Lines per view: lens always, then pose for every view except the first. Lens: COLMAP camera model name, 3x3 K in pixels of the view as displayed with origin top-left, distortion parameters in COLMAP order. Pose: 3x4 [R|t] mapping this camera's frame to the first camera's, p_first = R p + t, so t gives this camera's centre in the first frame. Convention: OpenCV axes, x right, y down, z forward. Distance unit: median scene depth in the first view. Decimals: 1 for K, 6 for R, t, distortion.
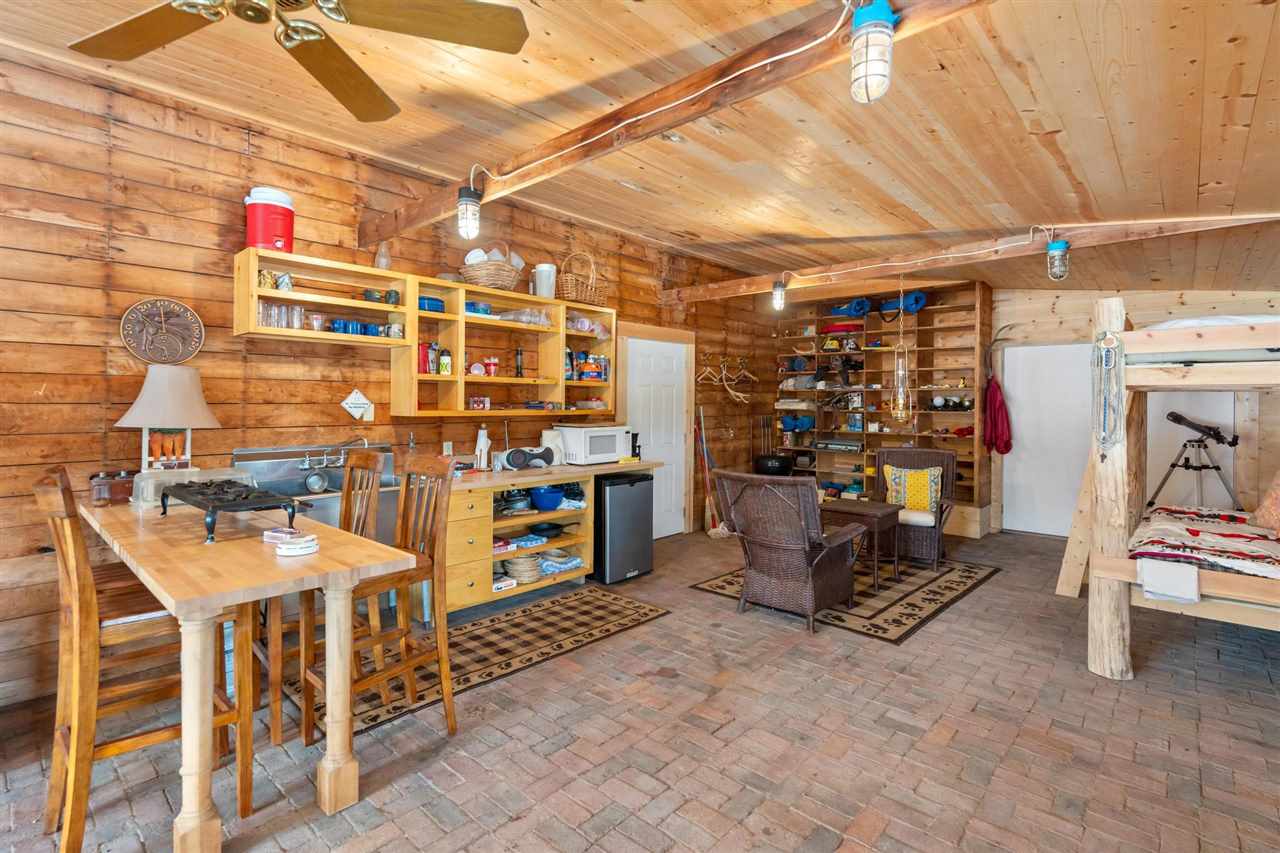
lens RADIAL K [[611.3, 0, 642.4], [0, 611.3, 411.1], [0, 0, 1]] dist [-0.007629, 0.000783]
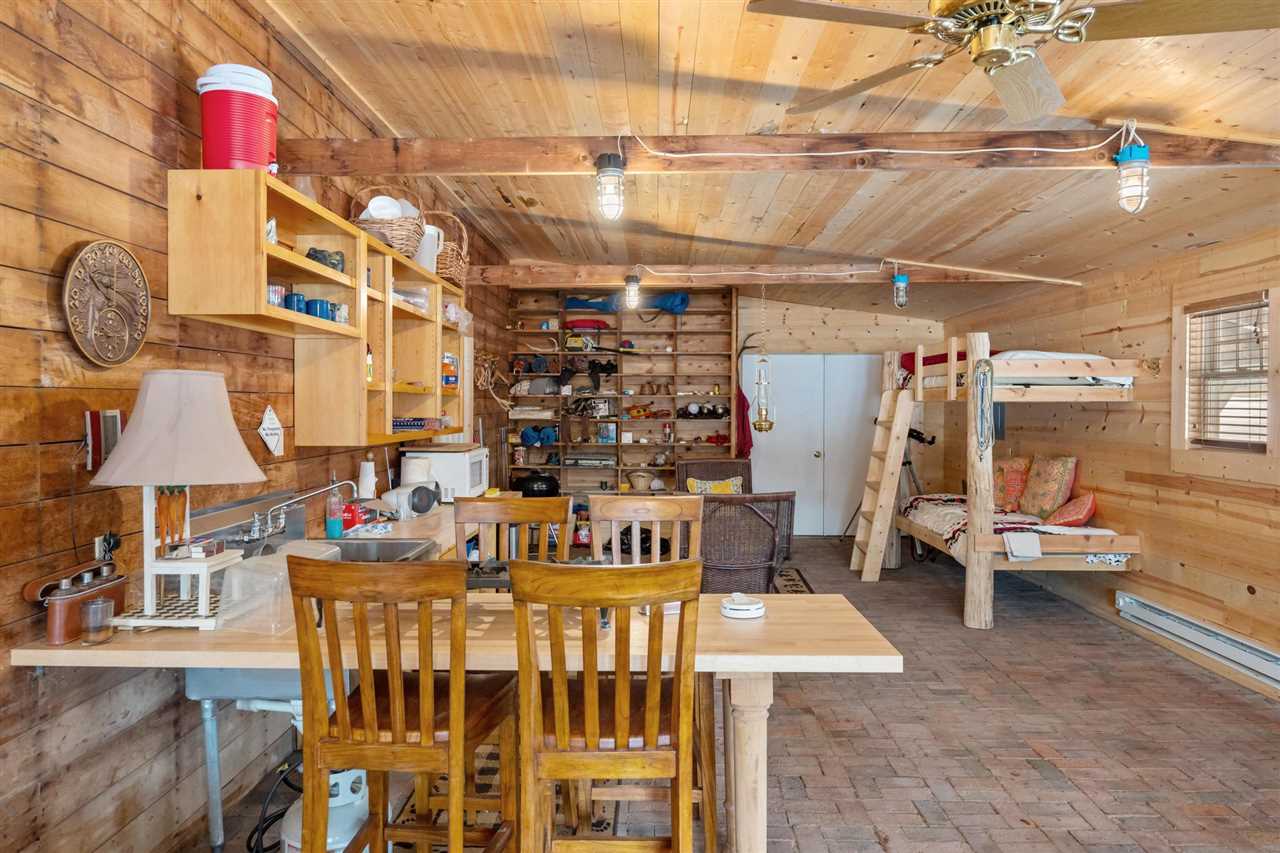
lens RADIAL K [[838.8, 0, 640.0], [0, 838.8, 426.5], [0, 0, 1]] dist [-0.000651, -0.000084]
pose [[0.752304, -0.022869, 0.658419, -0.862413], [0.012757, 0.999716, 0.020147, -0.031078], [-0.658692, -0.006758, 0.752382, 0.137396]]
